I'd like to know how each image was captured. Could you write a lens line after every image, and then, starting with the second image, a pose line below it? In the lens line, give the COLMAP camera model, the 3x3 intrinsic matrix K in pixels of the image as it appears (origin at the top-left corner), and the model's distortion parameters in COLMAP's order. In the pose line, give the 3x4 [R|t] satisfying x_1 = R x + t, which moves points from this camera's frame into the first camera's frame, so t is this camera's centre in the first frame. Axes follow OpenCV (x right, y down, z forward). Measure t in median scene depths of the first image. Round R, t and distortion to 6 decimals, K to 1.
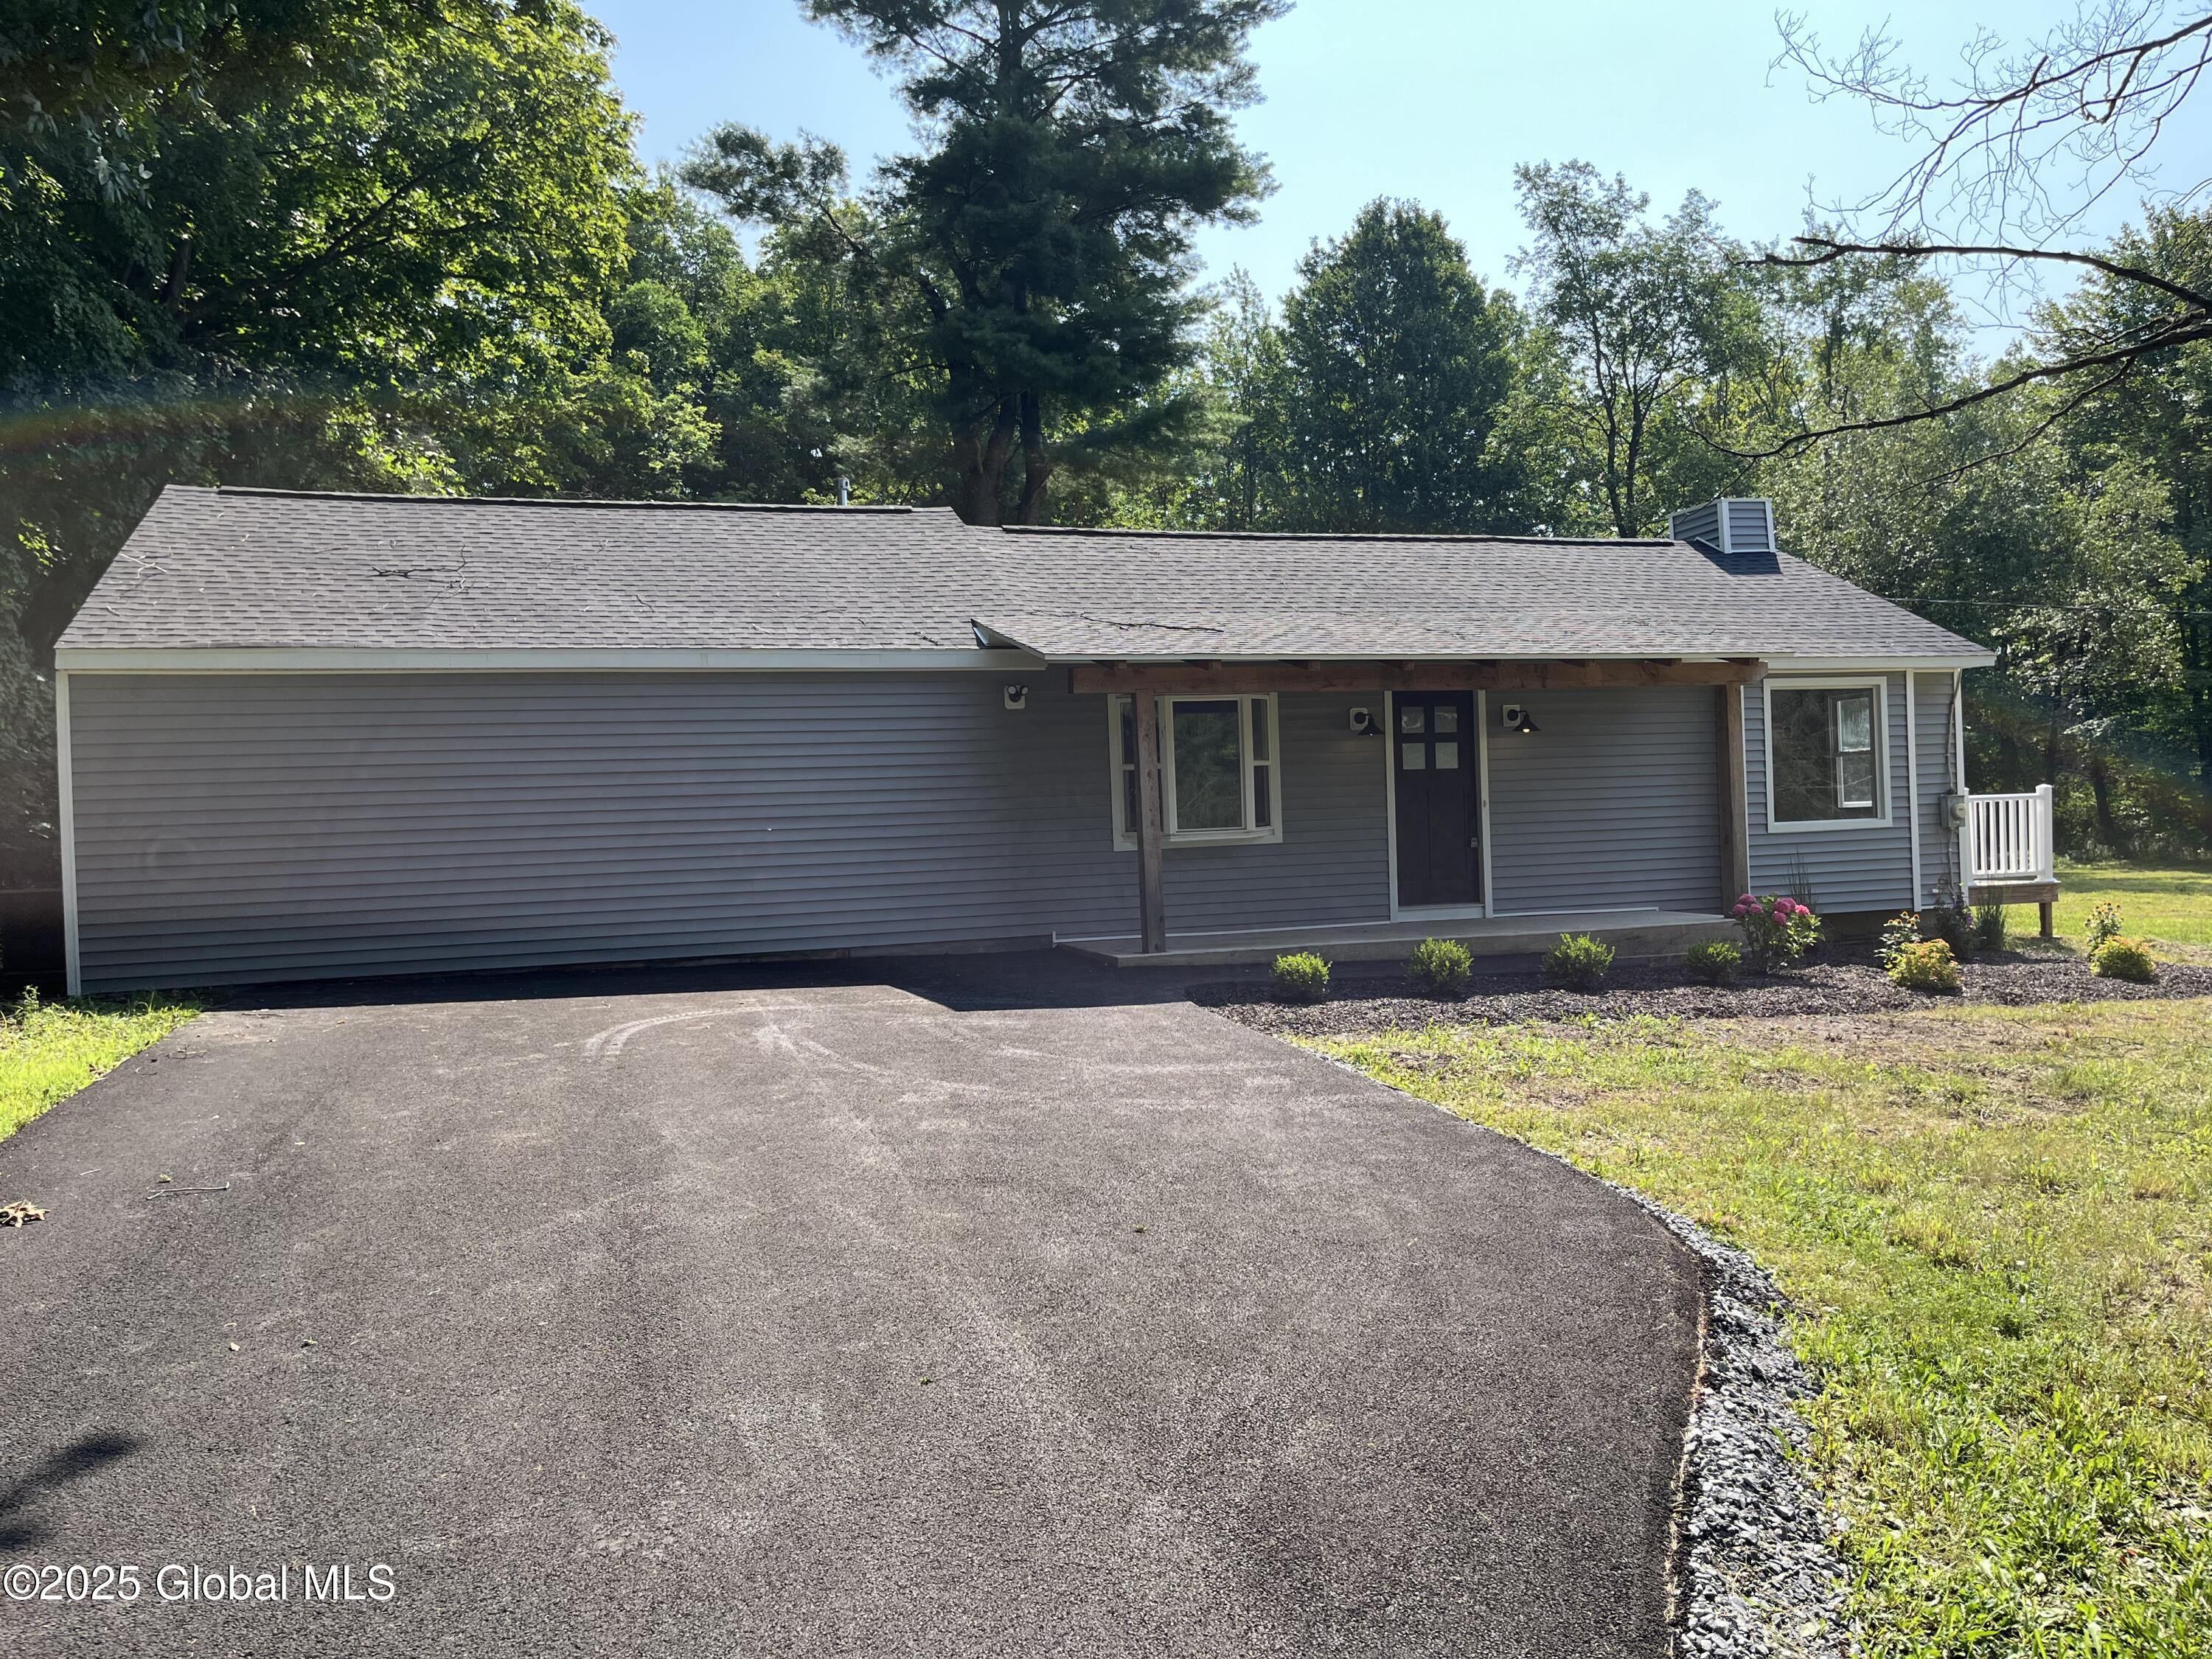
lens RADIAL K [[1685.9, 0, 1153.3], [0, 1685.9, 832.2], [0, 0, 1]] dist [0.061838, -0.075786]
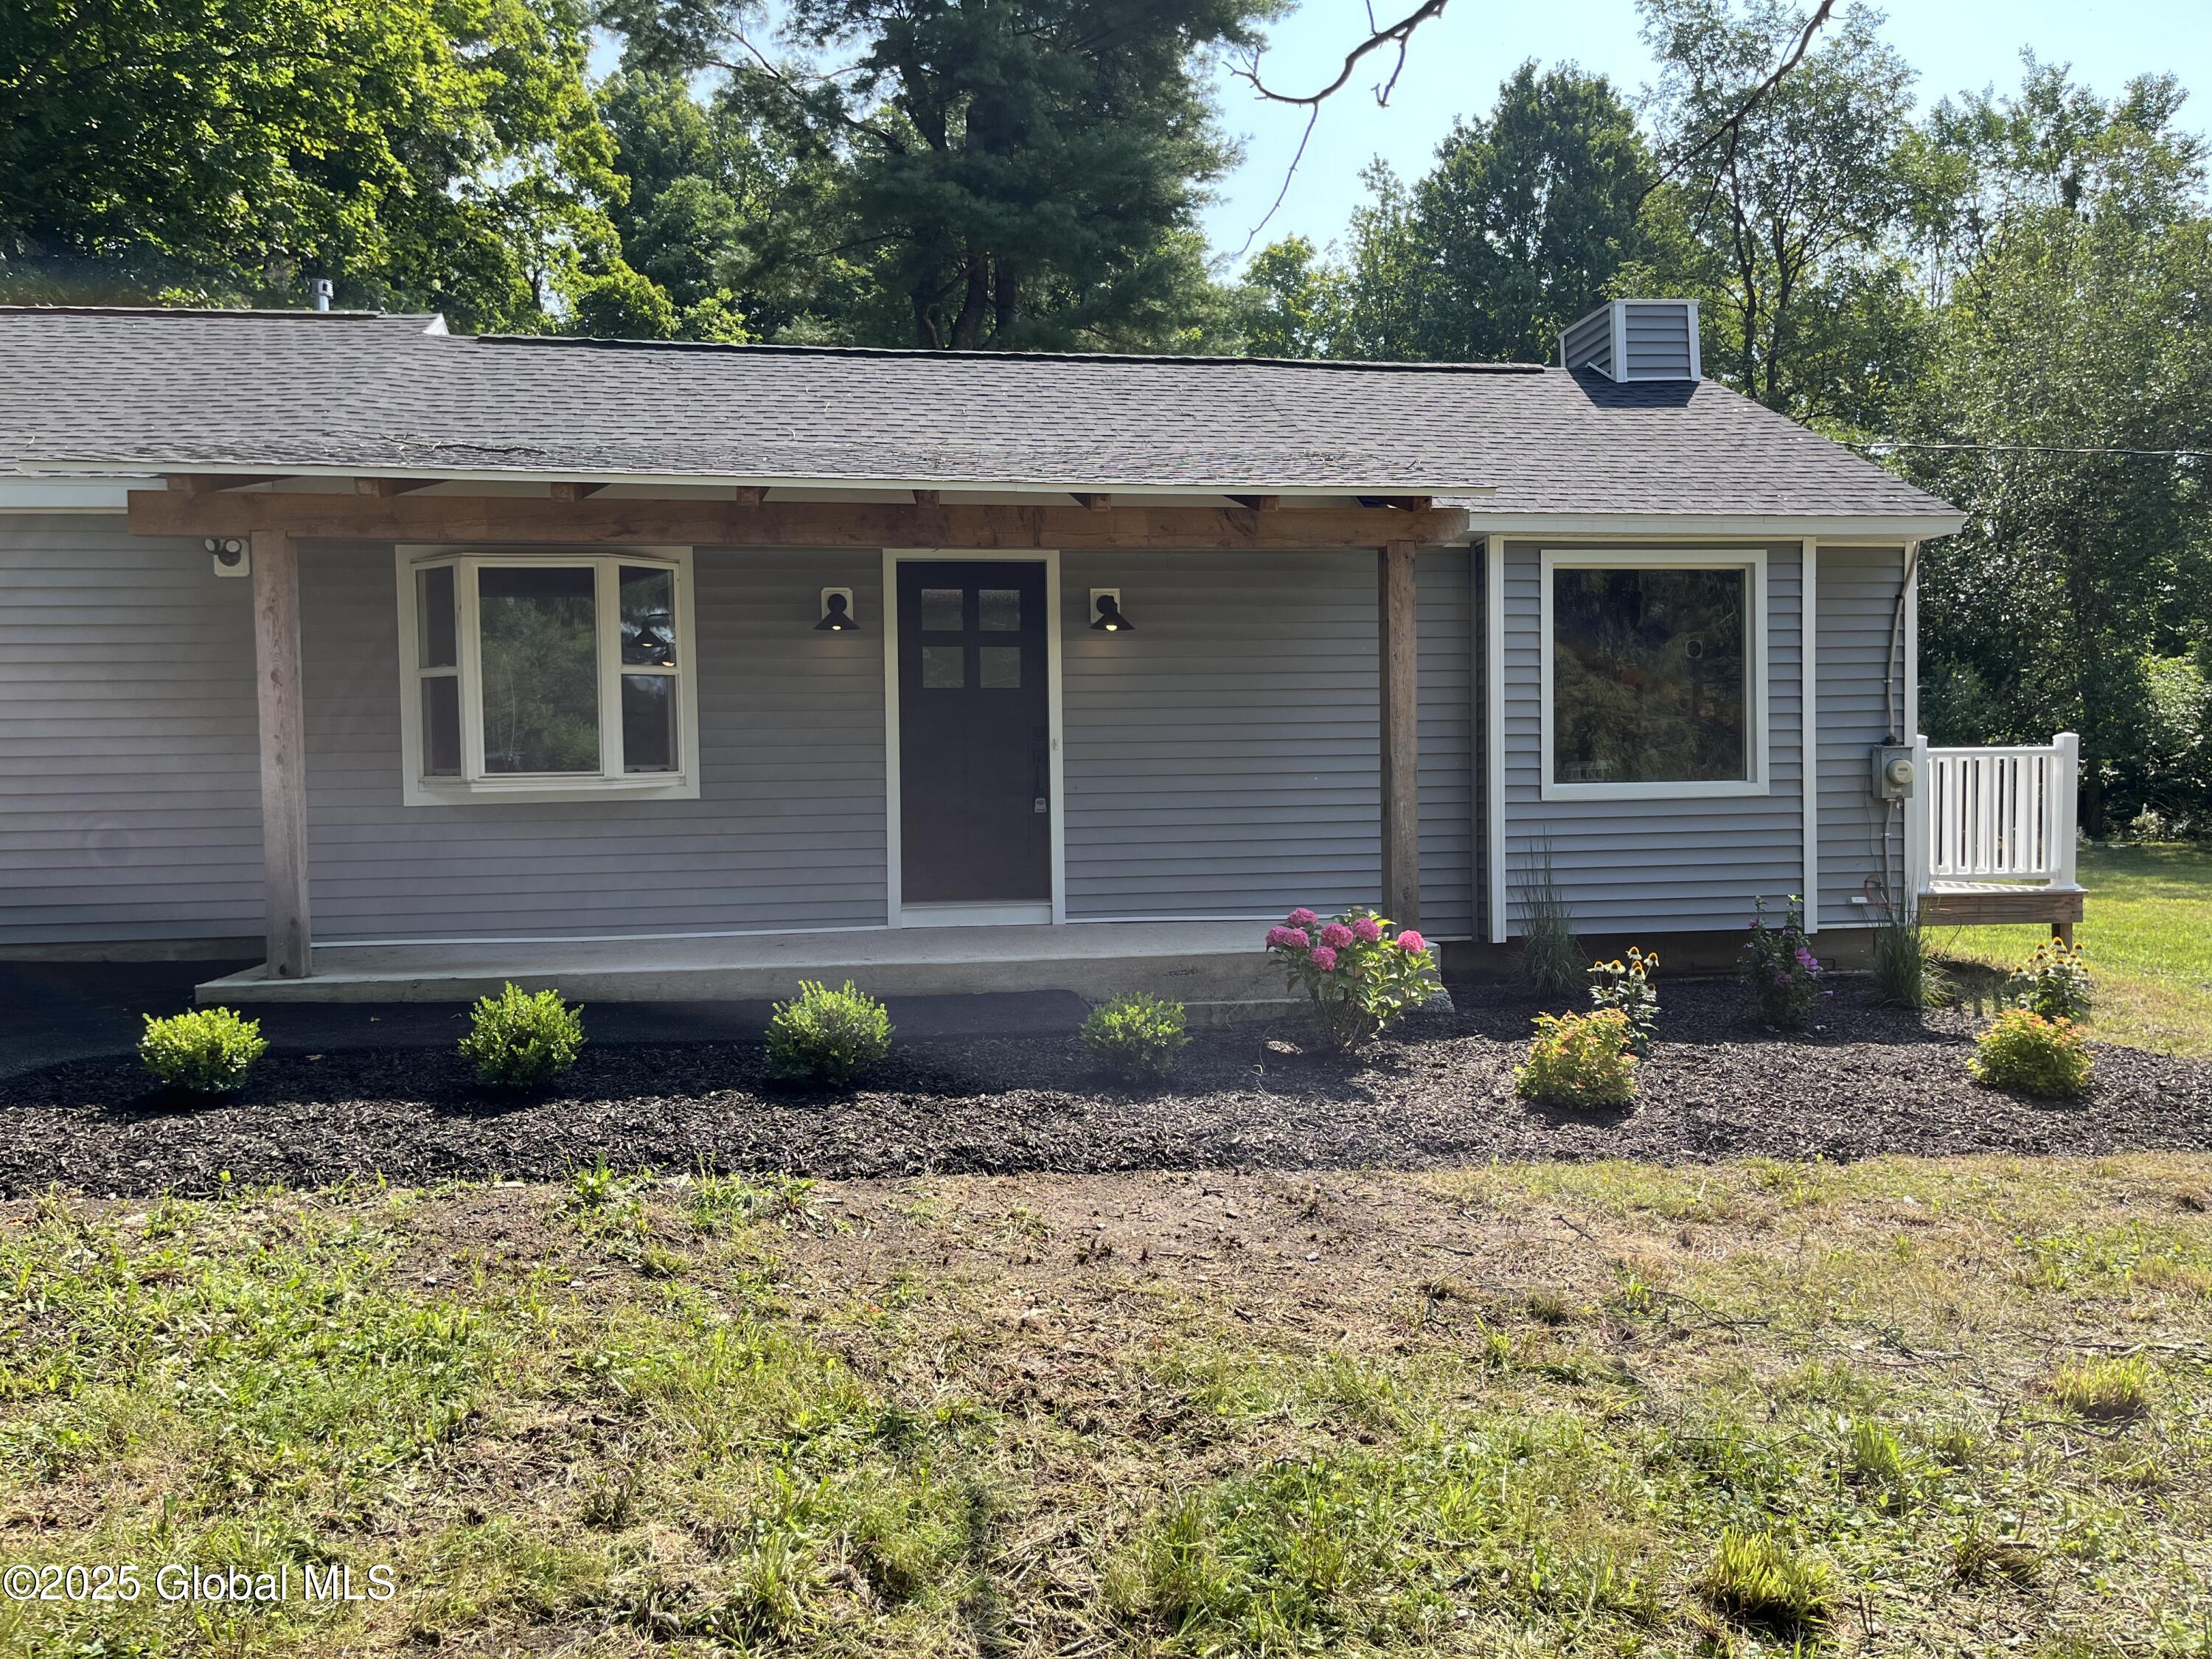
lens RADIAL K [[1685.9, 0, 1115.1], [0, 1685.9, 849.3], [0, 0, 1]] dist [0.061838, -0.075786]
pose [[0.985891, 0.027683, -0.165086, 0.286591], [-0.021330, 0.998967, 0.040134, -0.003137], [0.166027, -0.036047, 0.985462, 0.334096]]
